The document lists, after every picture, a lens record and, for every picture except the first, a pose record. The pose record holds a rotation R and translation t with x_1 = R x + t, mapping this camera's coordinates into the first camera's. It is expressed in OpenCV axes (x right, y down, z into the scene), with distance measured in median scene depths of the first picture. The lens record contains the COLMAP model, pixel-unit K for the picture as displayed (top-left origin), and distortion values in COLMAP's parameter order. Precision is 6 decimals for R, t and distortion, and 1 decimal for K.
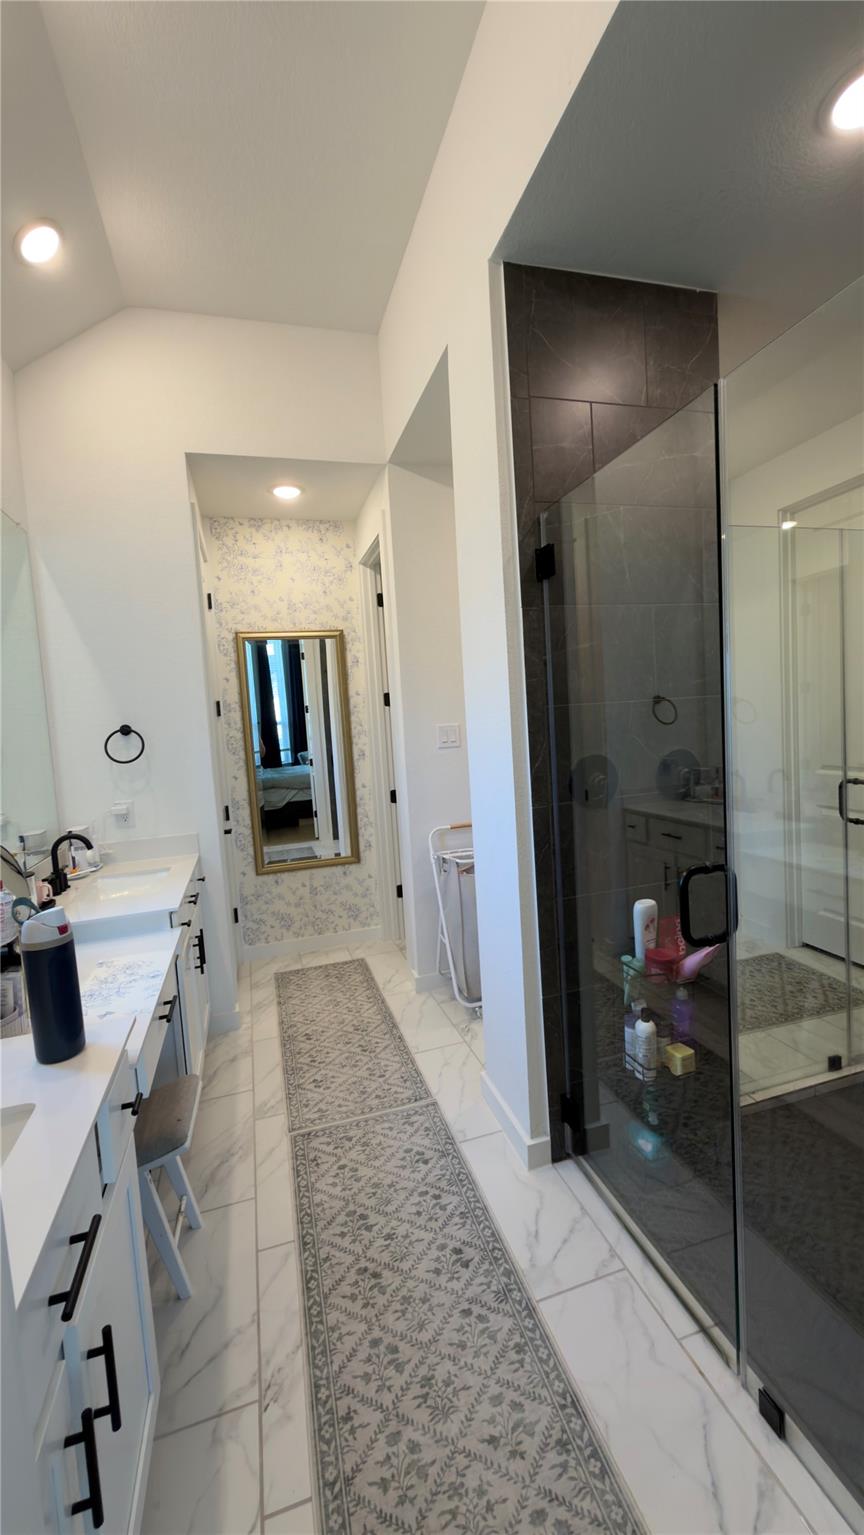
lens RADIAL K [[607.1, 0, 430.9], [0, 607.1, 765.4], [0, 0, 1]] dist [-0.003019, 0.000399]
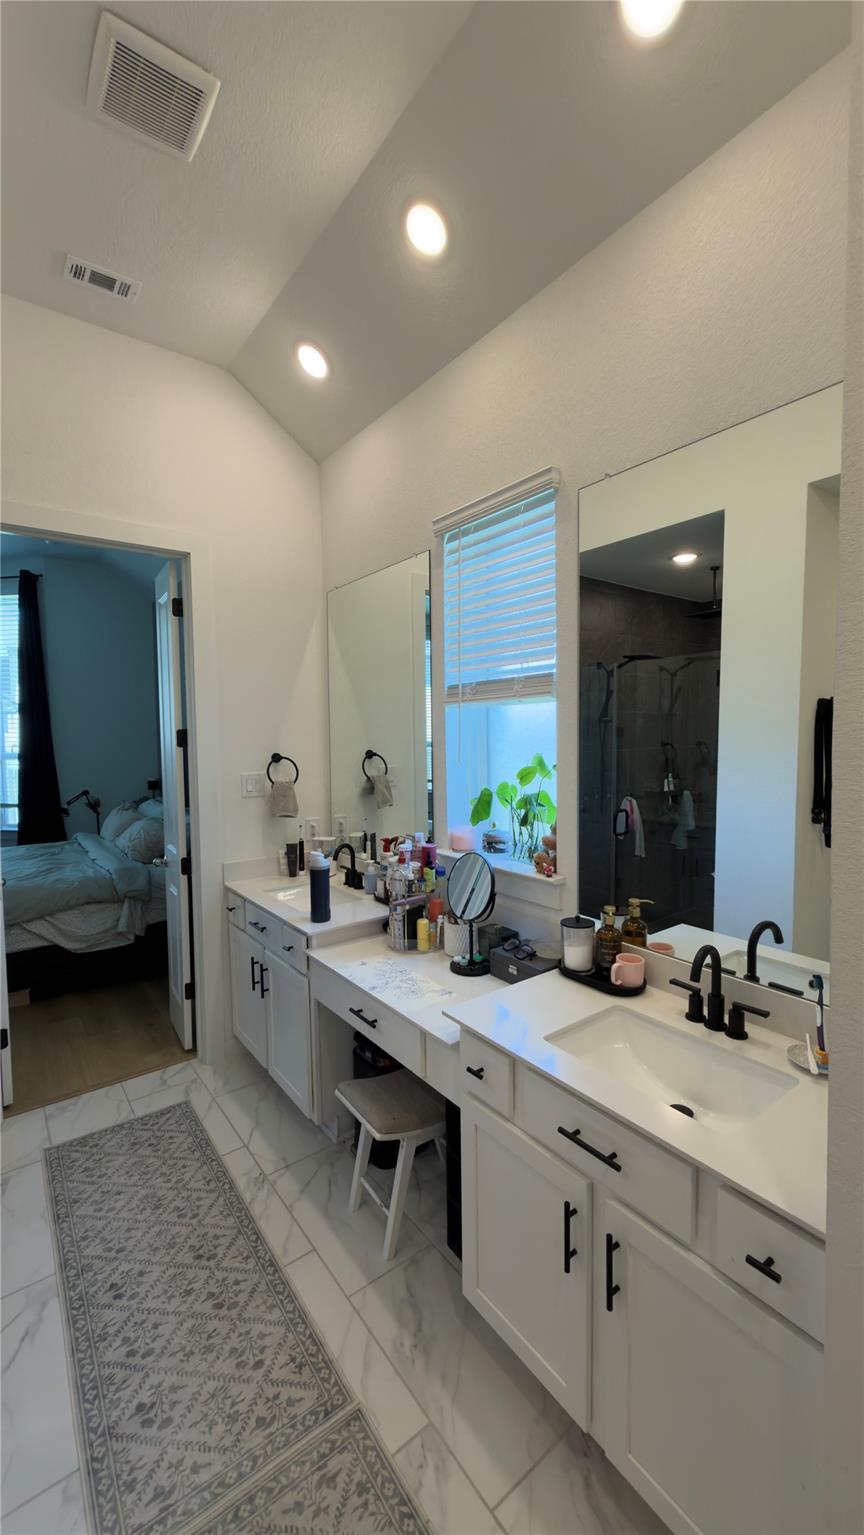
lens RADIAL K [[607.1, 0, 428.2], [0, 607.1, 766.6], [0, 0, 1]] dist [-0.003019, 0.000399]
pose [[-0.936608, 0.096843, -0.336730, -0.186666], [0.048623, 0.987670, 0.148809, -0.231985], [0.346989, 0.123003, -0.929768, 1.950013]]
